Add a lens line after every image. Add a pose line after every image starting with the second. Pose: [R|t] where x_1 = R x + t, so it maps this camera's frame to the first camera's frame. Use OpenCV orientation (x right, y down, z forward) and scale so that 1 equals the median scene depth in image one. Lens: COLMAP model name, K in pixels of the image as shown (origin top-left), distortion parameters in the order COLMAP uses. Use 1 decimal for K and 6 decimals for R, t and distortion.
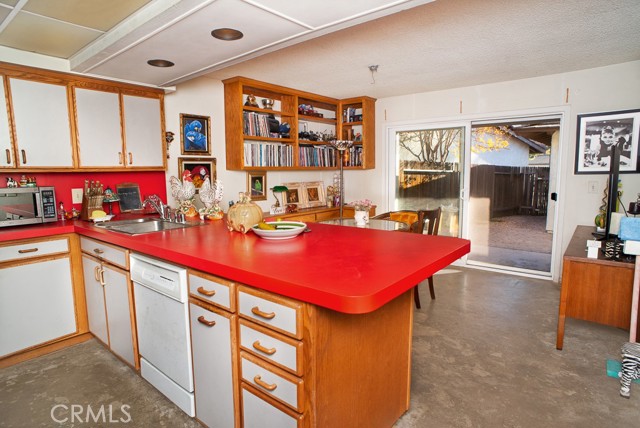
lens RADIAL K [[362.0, 0, 325.6], [0, 362.0, 211.0], [0, 0, 1]] dist [-0.042966, 0.018266]
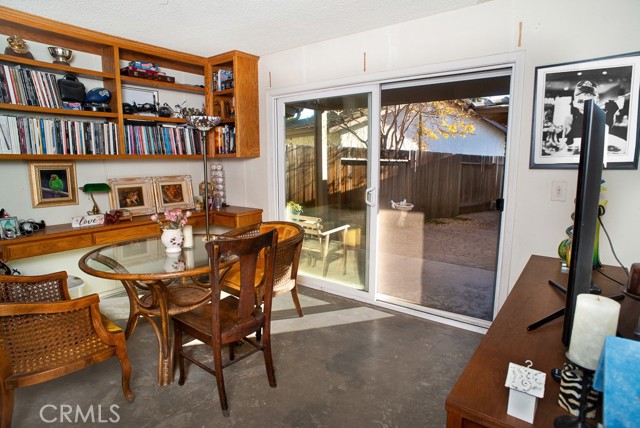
lens RADIAL K [[362.0, 0, 317.2], [0, 362.0, 213.4], [0, 0, 1]] dist [-0.042966, 0.018266]
pose [[0.999861, 0.002465, 0.016506, 0.285399], [-0.003077, 0.999305, 0.037162, -0.041488], [-0.016403, -0.037208, 0.999173, 0.346350]]
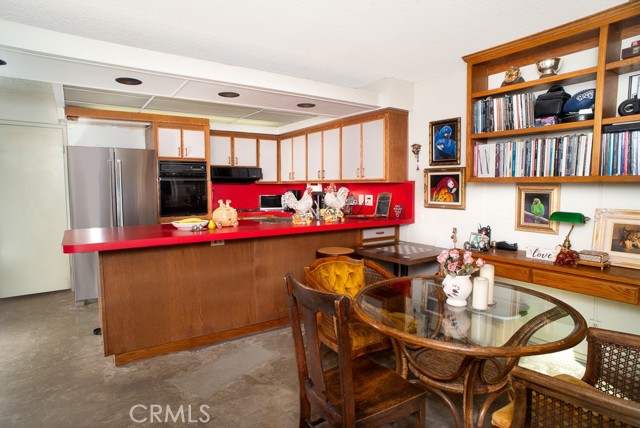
lens RADIAL K [[362.0, 0, 316.5], [0, 362.0, 213.3], [0, 0, 1]] dist [-0.042966, 0.018266]
pose [[-0.265941, 0.086204, -0.960127, 0.503816], [-0.106583, 0.987258, 0.118162, -0.094603], [0.958079, 0.133758, -0.253364, 0.812307]]
